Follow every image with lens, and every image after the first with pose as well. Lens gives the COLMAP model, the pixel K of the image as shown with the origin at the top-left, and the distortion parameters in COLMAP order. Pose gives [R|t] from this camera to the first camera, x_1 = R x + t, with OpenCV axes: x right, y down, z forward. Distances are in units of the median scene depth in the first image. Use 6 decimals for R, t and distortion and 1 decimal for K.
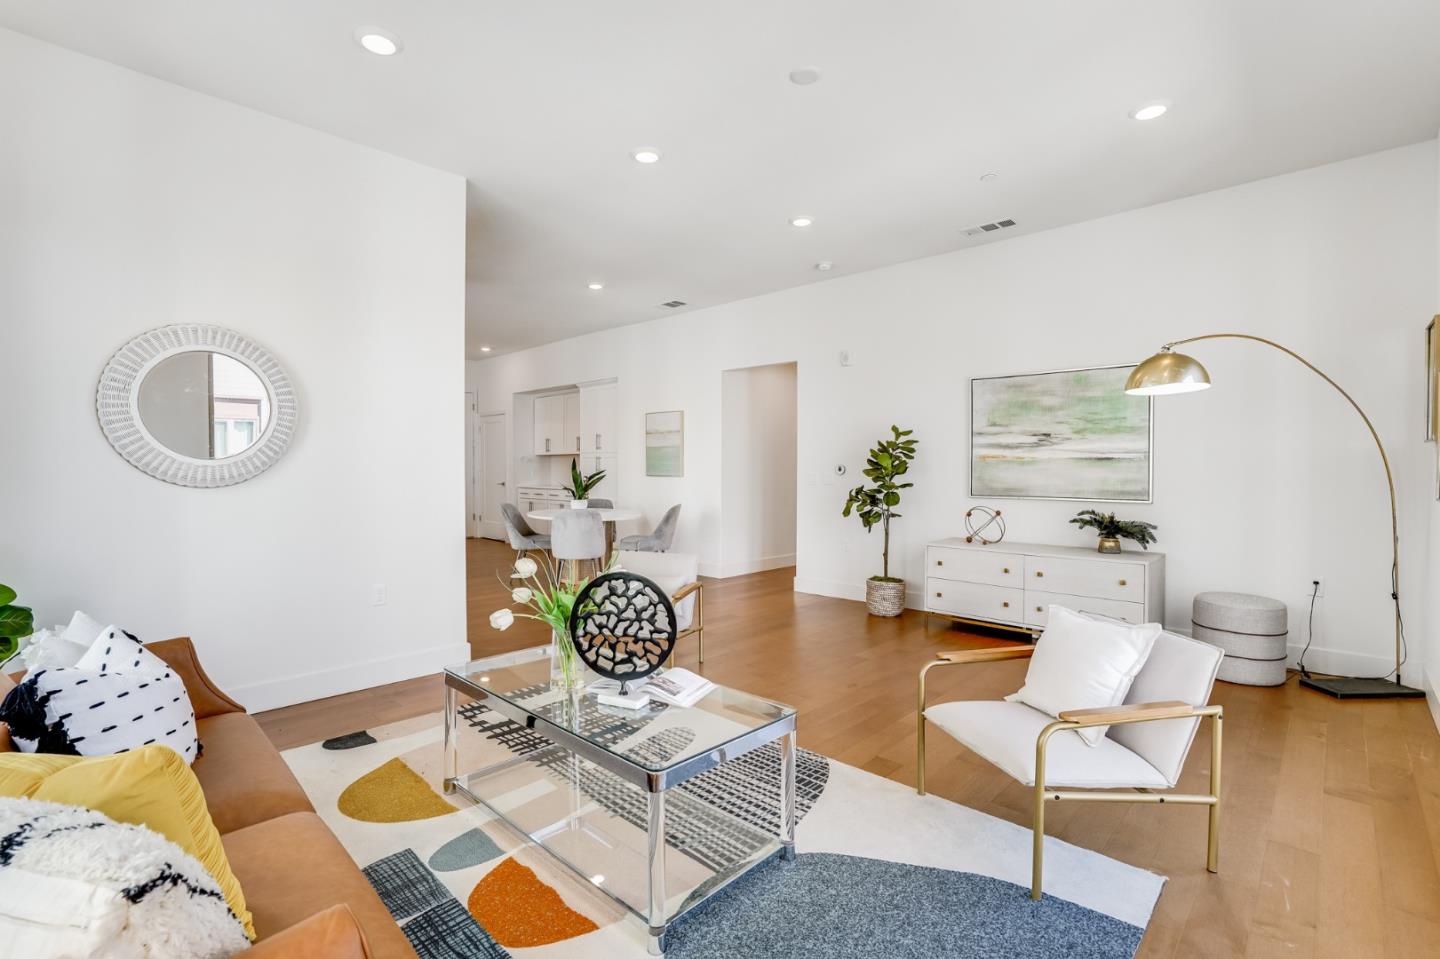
lens RADIAL K [[665.2, 0, 704.4], [0, 665.2, 468.3], [0, 0, 1]] dist [-0.036782, -0.000130]
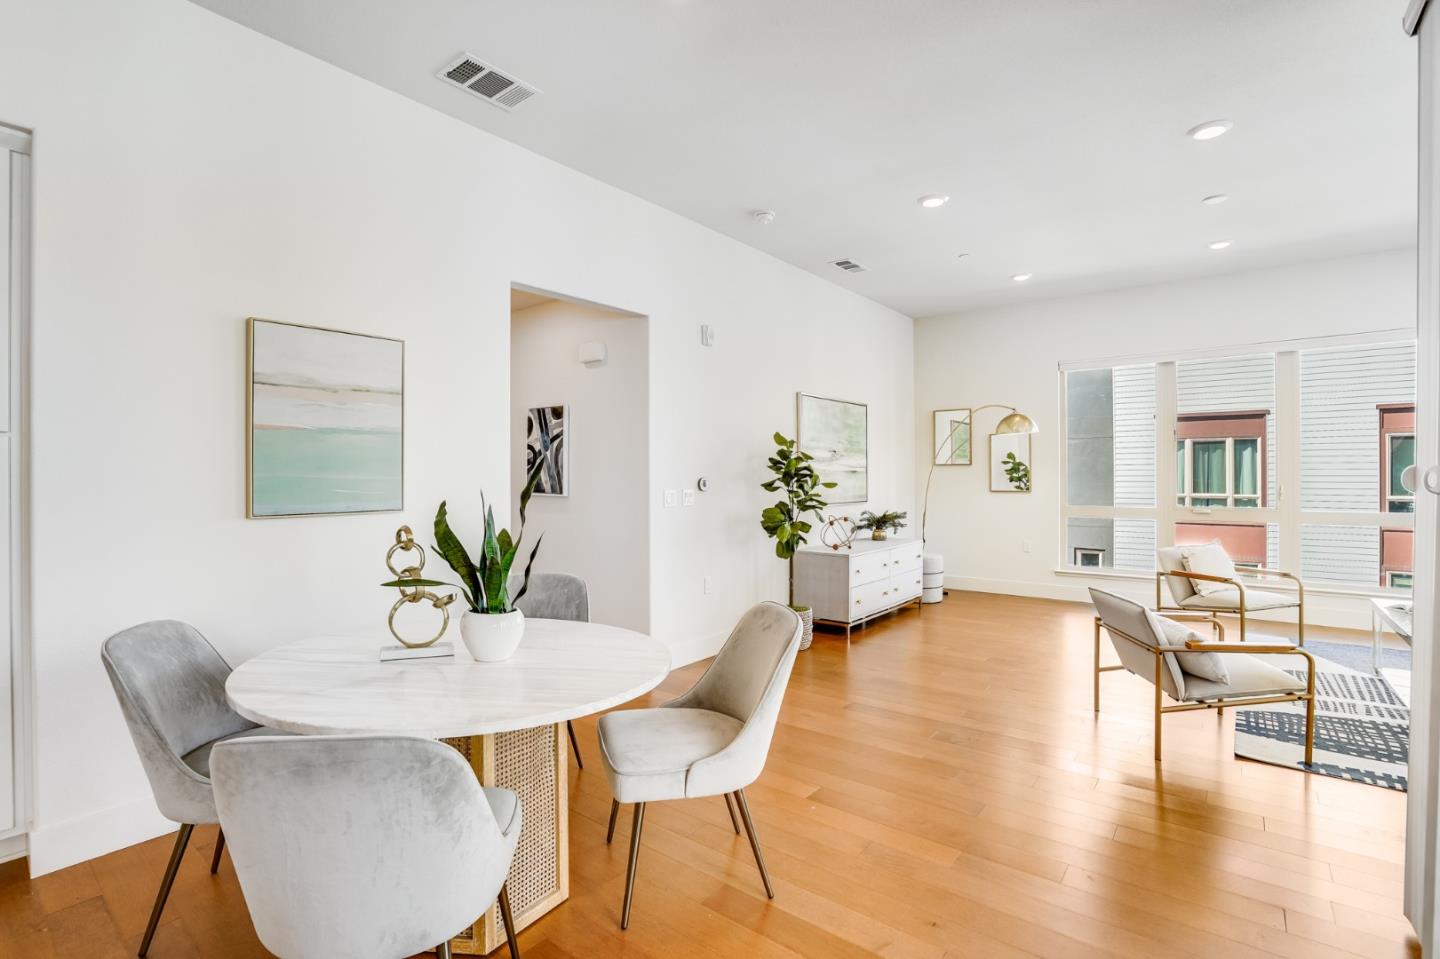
lens RADIAL K [[665.2, 0, 704.4], [0, 665.2, 468.3], [0, 0, 1]] dist [-0.036782, -0.000130]
pose [[-0.098163, 0.004459, 0.995160, -0.595489], [0.005102, 0.999979, -0.003977, -0.014620], [-0.995157, 0.004687, -0.098184, 1.200886]]
